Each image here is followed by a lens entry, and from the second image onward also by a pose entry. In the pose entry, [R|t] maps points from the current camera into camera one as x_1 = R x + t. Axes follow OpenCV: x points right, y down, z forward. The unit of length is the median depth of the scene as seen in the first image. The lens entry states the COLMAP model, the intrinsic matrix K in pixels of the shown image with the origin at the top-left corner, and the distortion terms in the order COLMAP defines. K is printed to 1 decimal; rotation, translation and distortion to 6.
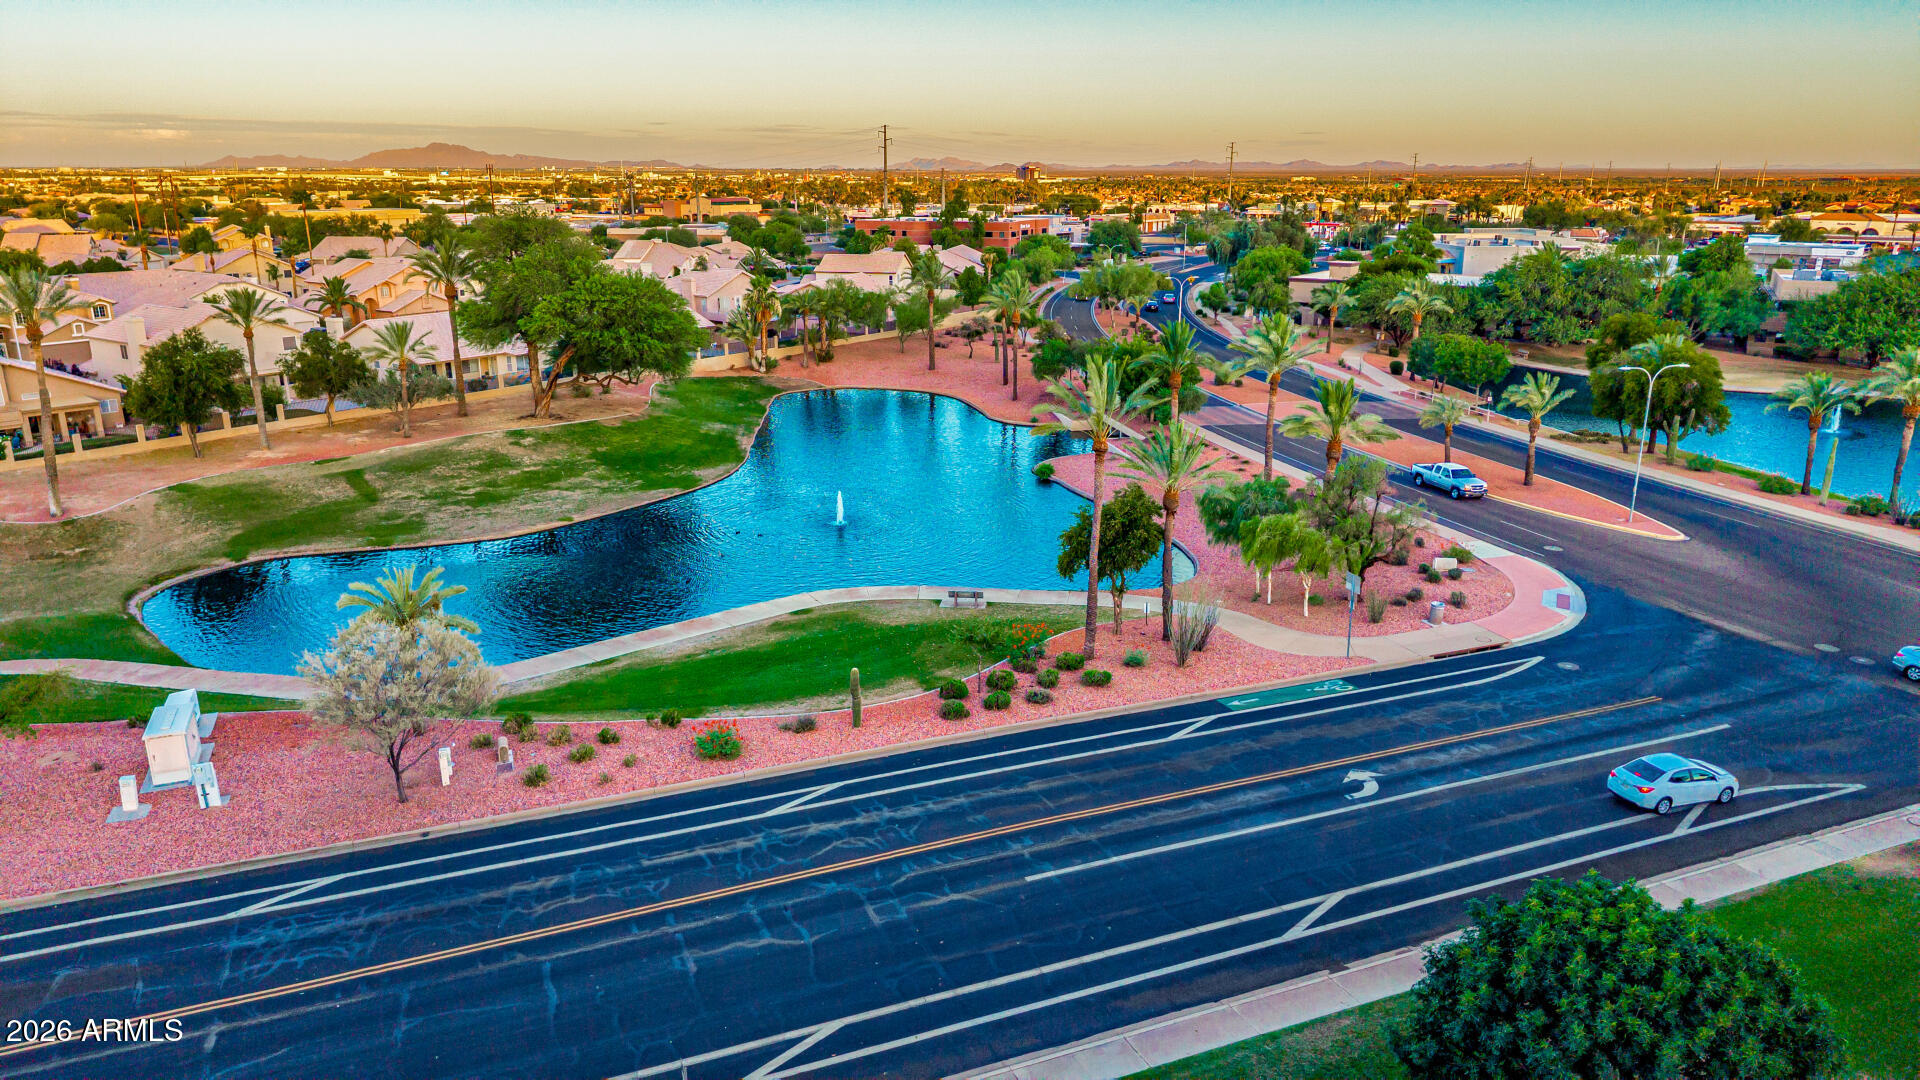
lens RADIAL K [[1303.6, 0, 956.9], [0, 1303.6, 540.7], [0, 0, 1]] dist [0.030854, -0.027778]
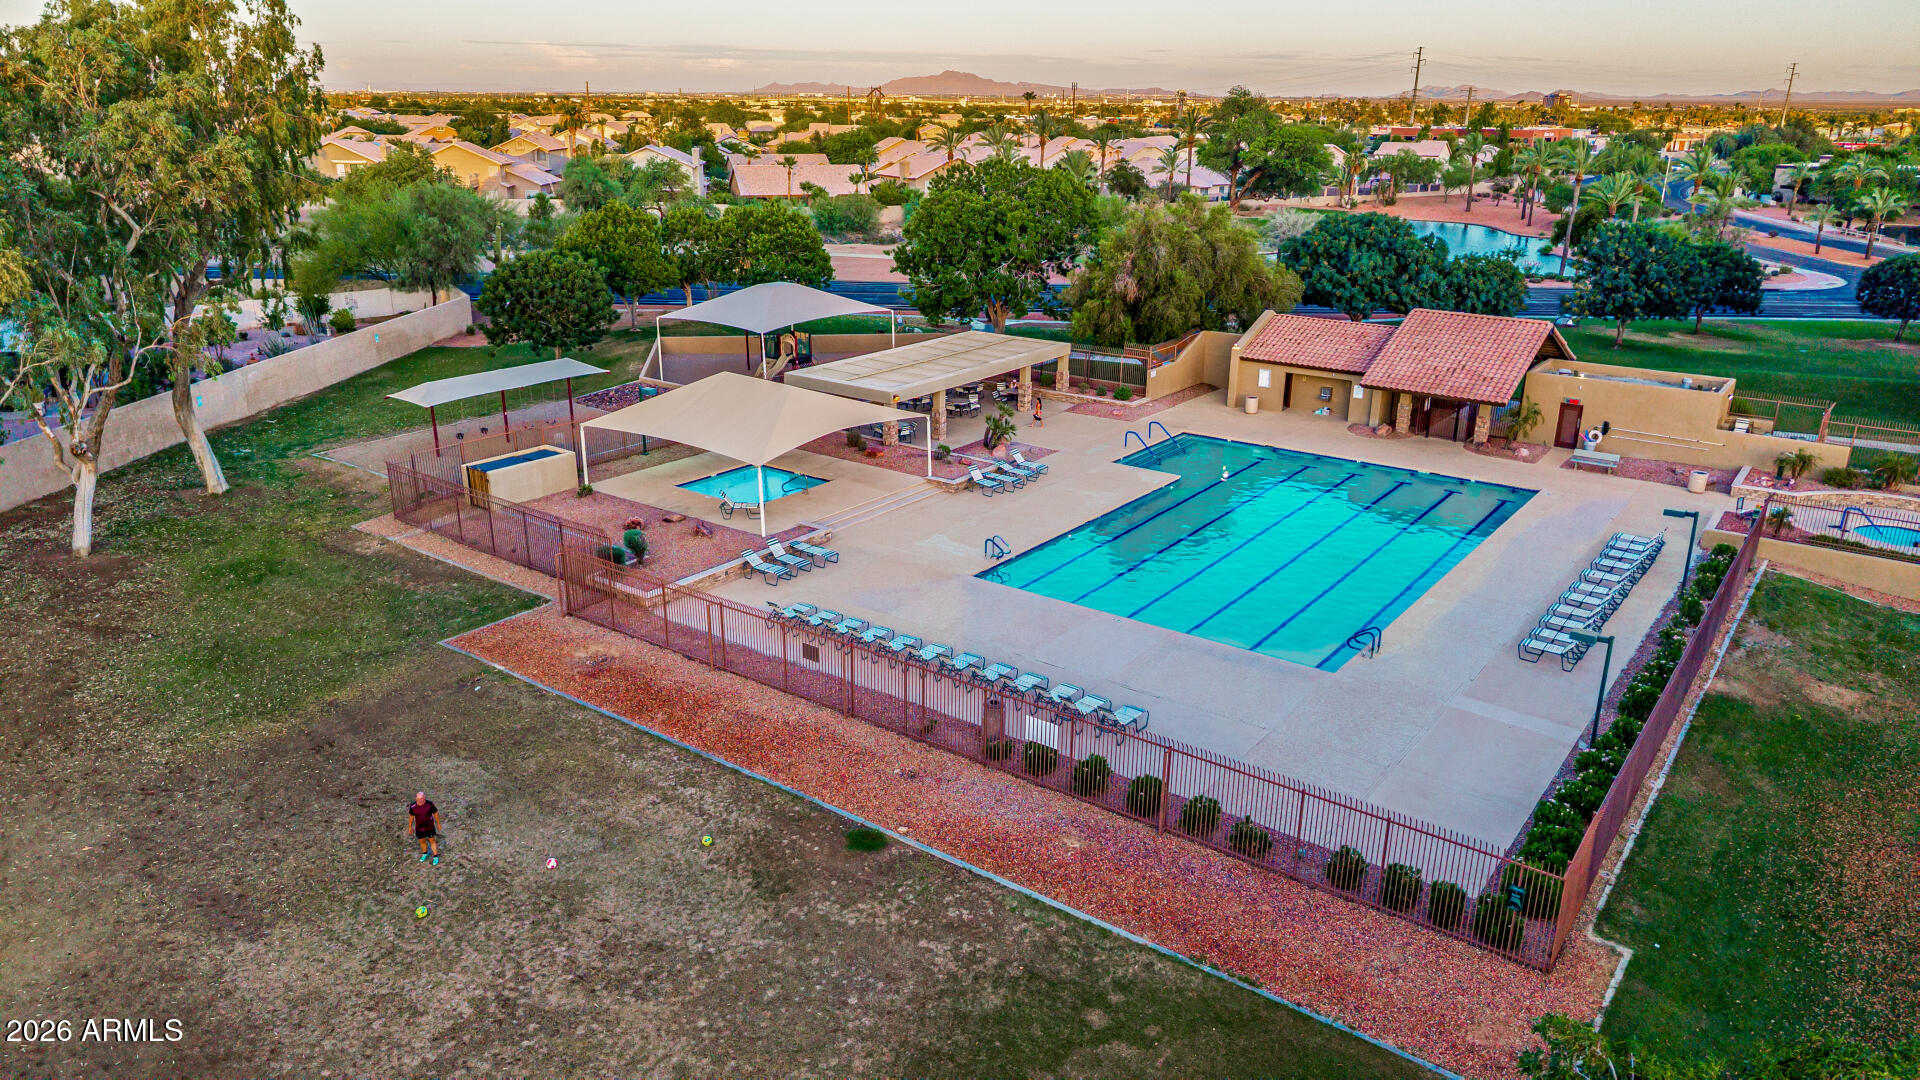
lens RADIAL K [[1303.6, 0, 957.9], [0, 1303.6, 538.6], [0, 0, 1]] dist [0.030854, -0.027778]
pose [[0.937097, 0.119126, -0.328114, -0.025932], [-0.103204, 0.992495, 0.065588, 0.171315], [0.333465, -0.027600, 0.942358, -0.510784]]
